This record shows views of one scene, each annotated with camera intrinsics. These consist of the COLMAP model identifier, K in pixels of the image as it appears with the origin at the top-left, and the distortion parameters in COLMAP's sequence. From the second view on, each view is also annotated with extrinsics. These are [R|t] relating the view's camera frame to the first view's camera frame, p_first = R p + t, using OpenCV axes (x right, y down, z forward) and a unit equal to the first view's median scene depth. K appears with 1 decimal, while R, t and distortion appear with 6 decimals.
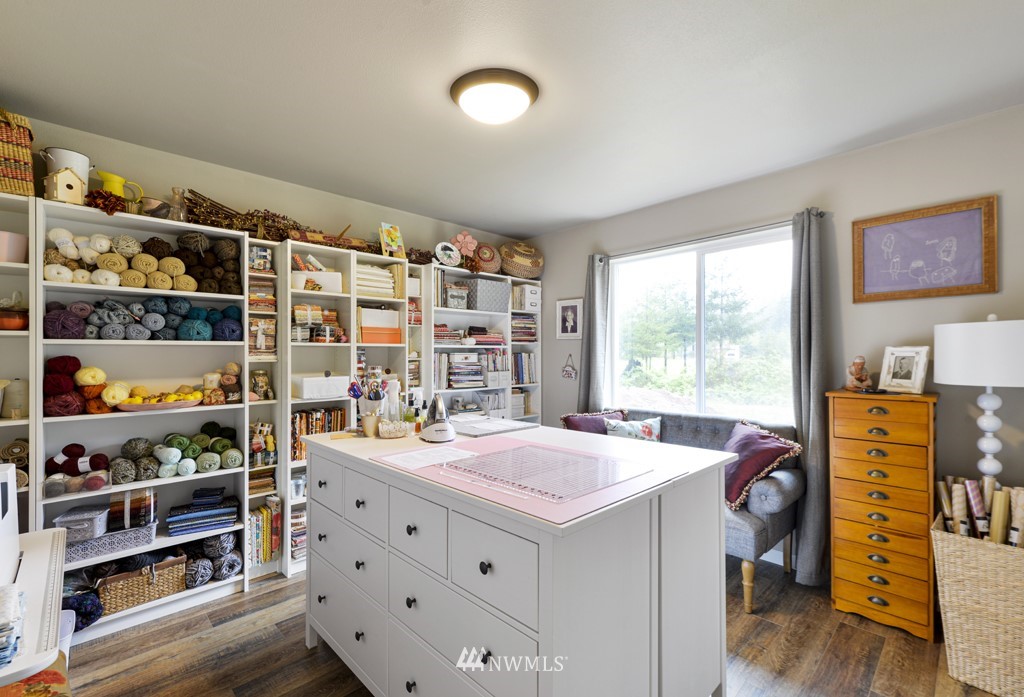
lens RADIAL K [[452.6, 0, 512.0], [0, 452.6, 348.5], [0, 0, 1]] dist [0.001606, 0.000211]
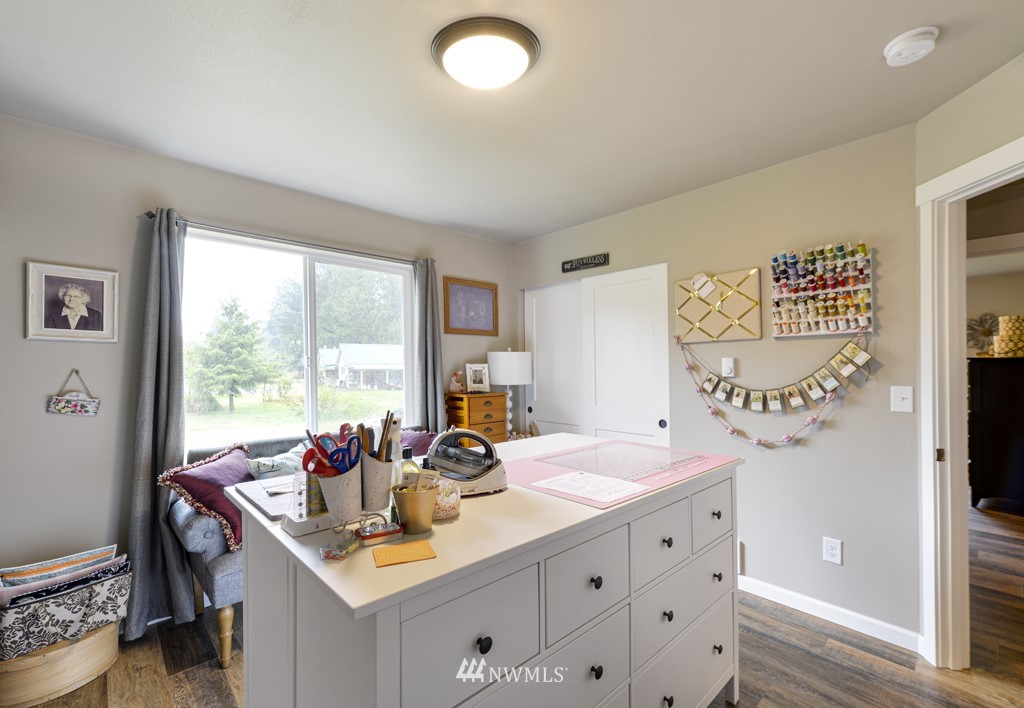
lens RADIAL K [[434.9, 0, 547.9], [0, 434.9, 369.4], [0, 0, 1]] dist [0.000894, 0.000057]
pose [[-0.029895, 0.003908, 0.999545, -0.712203], [-0.006871, 0.999968, -0.004115, 0.020187], [-0.999529, -0.006991, -0.029867, 0.799141]]
